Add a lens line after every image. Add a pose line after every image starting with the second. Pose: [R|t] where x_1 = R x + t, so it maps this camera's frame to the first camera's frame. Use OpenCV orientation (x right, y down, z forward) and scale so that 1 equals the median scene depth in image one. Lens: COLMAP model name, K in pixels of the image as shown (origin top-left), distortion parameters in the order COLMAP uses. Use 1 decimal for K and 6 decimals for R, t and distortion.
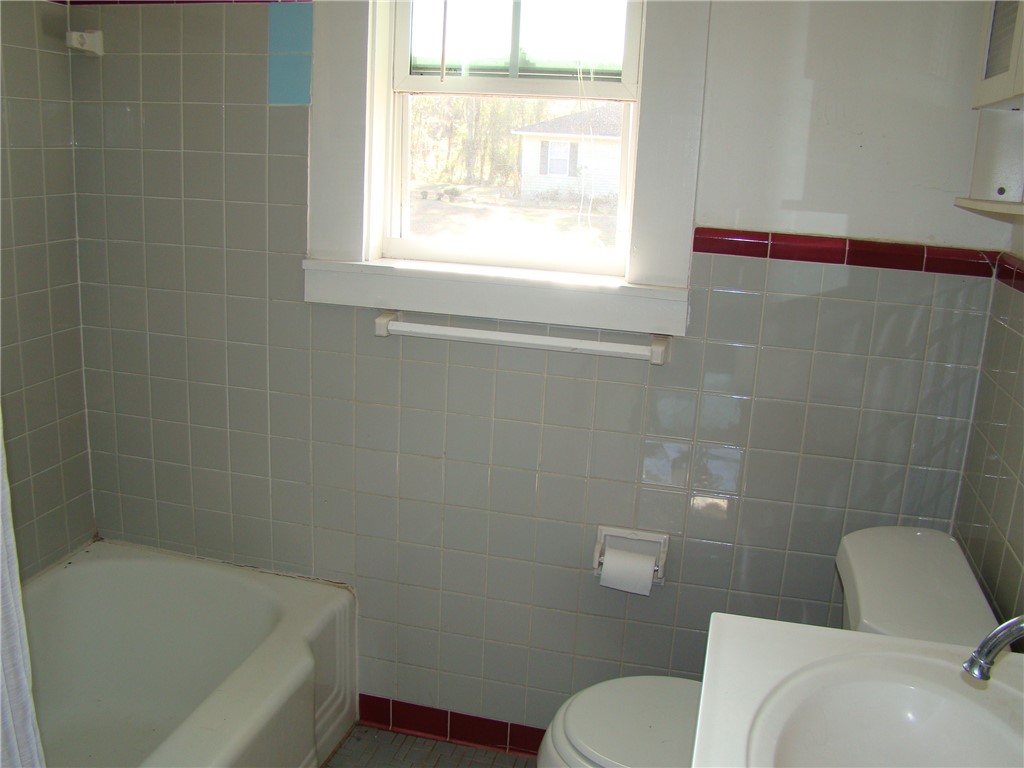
lens RADIAL K [[951.9, 0, 508.2], [0, 951.9, 387.4], [0, 0, 1]] dist [-0.175710, 0.117524]
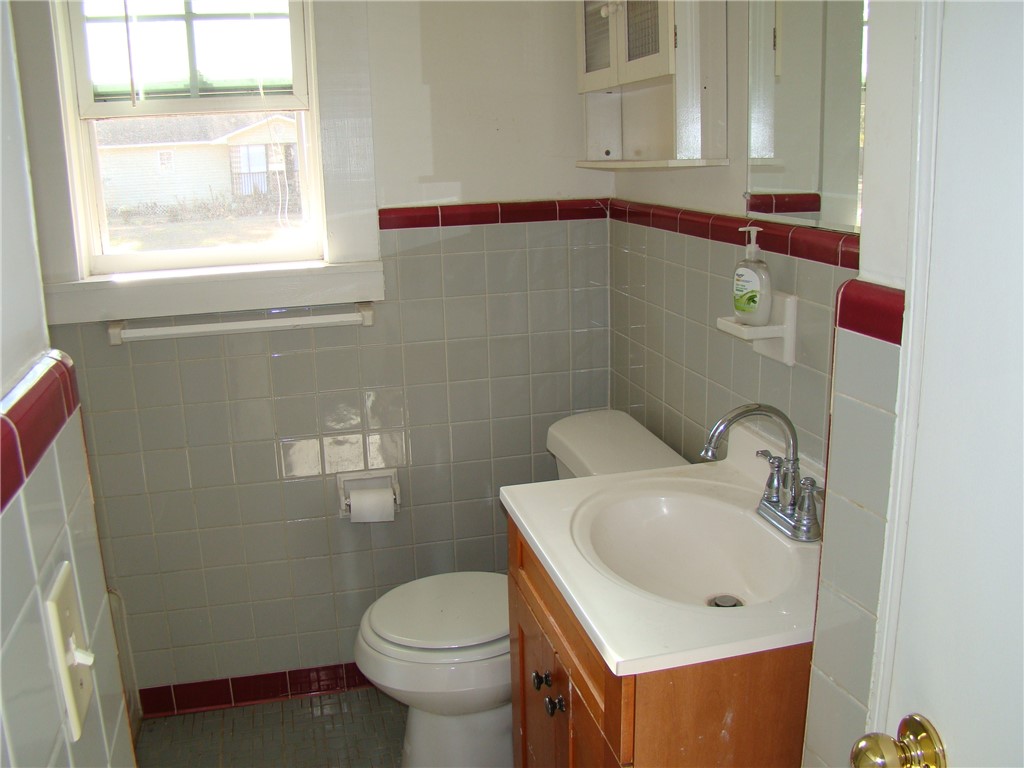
lens RADIAL K [[951.9, 0, 508.2], [0, 951.9, 387.4], [0, 0, 1]] dist [-0.175710, 0.117524]
pose [[0.877989, -0.187706, 0.440343, -0.216127], [0.184472, 0.981535, 0.050588, 0.022175], [-0.441708, 0.036815, 0.896403, -0.140215]]
